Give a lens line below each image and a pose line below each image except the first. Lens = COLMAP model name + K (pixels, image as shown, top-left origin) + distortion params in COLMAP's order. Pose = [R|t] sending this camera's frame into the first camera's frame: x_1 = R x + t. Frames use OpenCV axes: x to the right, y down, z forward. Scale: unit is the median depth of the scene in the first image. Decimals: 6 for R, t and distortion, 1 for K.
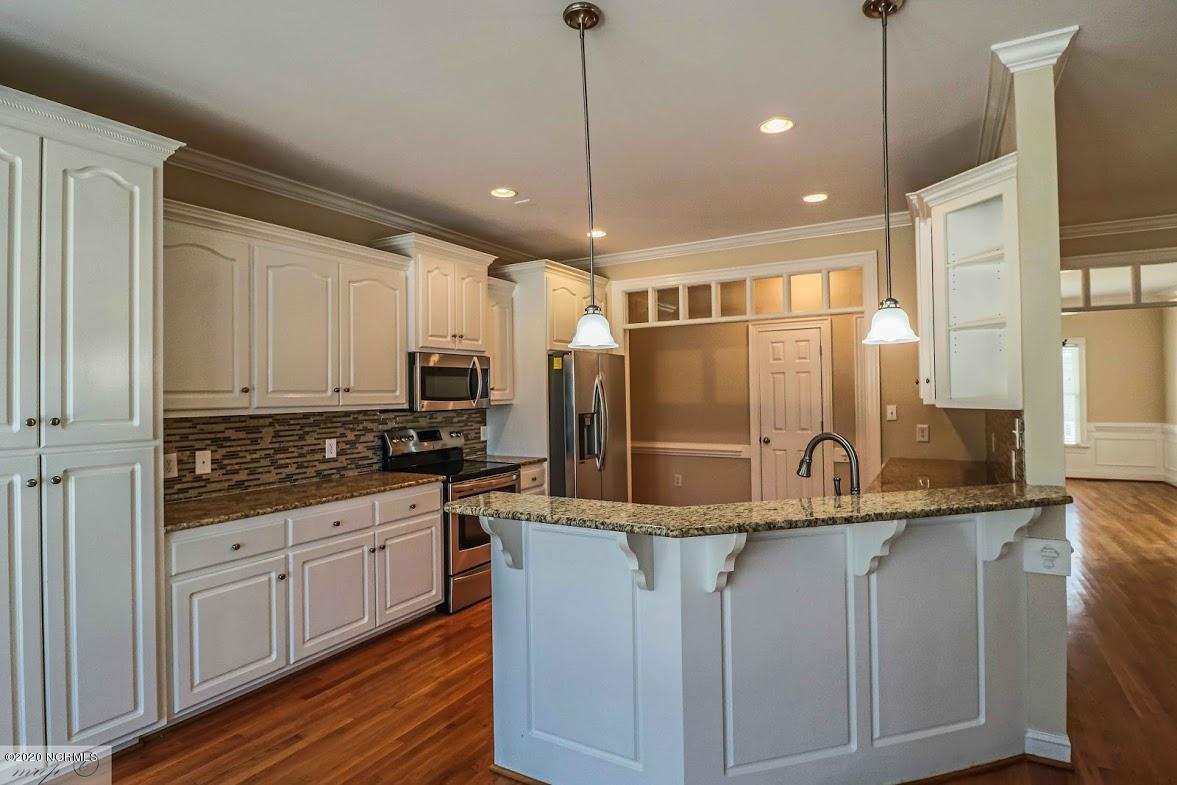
lens RADIAL K [[619.1, 0, 585.8], [0, 619.1, 386.6], [0, 0, 1]] dist [0.098269, -0.000305]
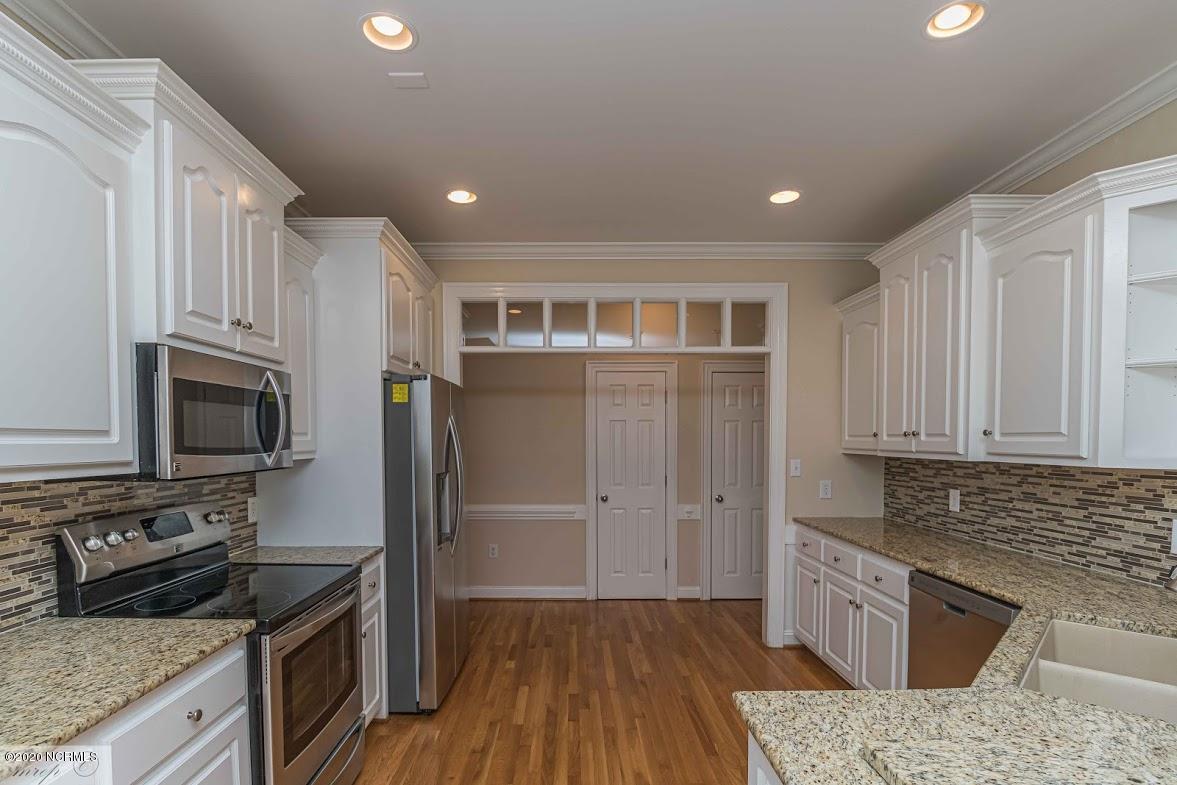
lens RADIAL K [[577.8, 0, 575.7], [0, 577.8, 461.5], [0, 0, 1]] dist [-0.001114, -0.000288]
pose [[0.857690, -0.005712, 0.514135, -0.224603], [-0.017416, 0.999042, 0.040152, 0.005210], [-0.513872, -0.043392, 0.856769, 0.483343]]
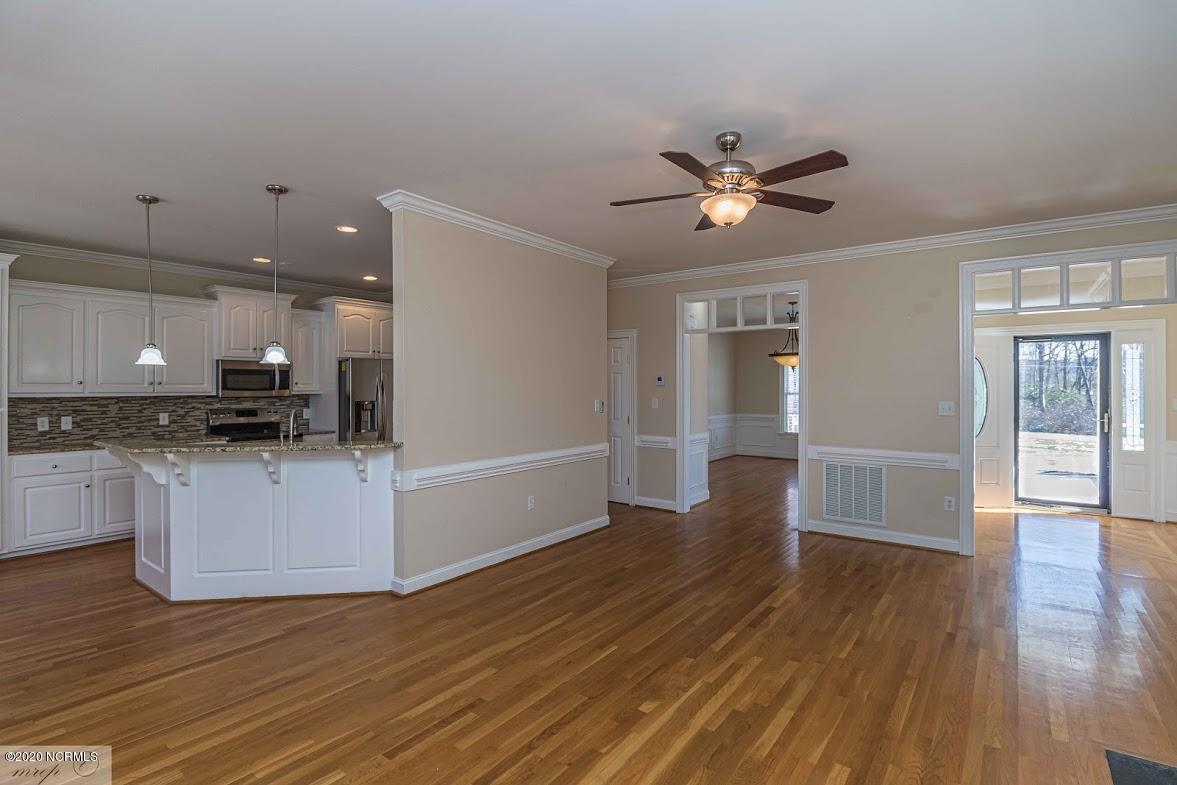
lens RADIAL K [[558.7, 0, 586.5], [0, 558.7, 387.0], [0, 0, 1]] dist [-0.001285, -0.000271]
pose [[0.994194, 0.012946, -0.106817, 0.781317], [-0.011748, 0.999861, 0.011833, -0.013128], [0.106955, -0.010510, 0.994208, -0.297407]]
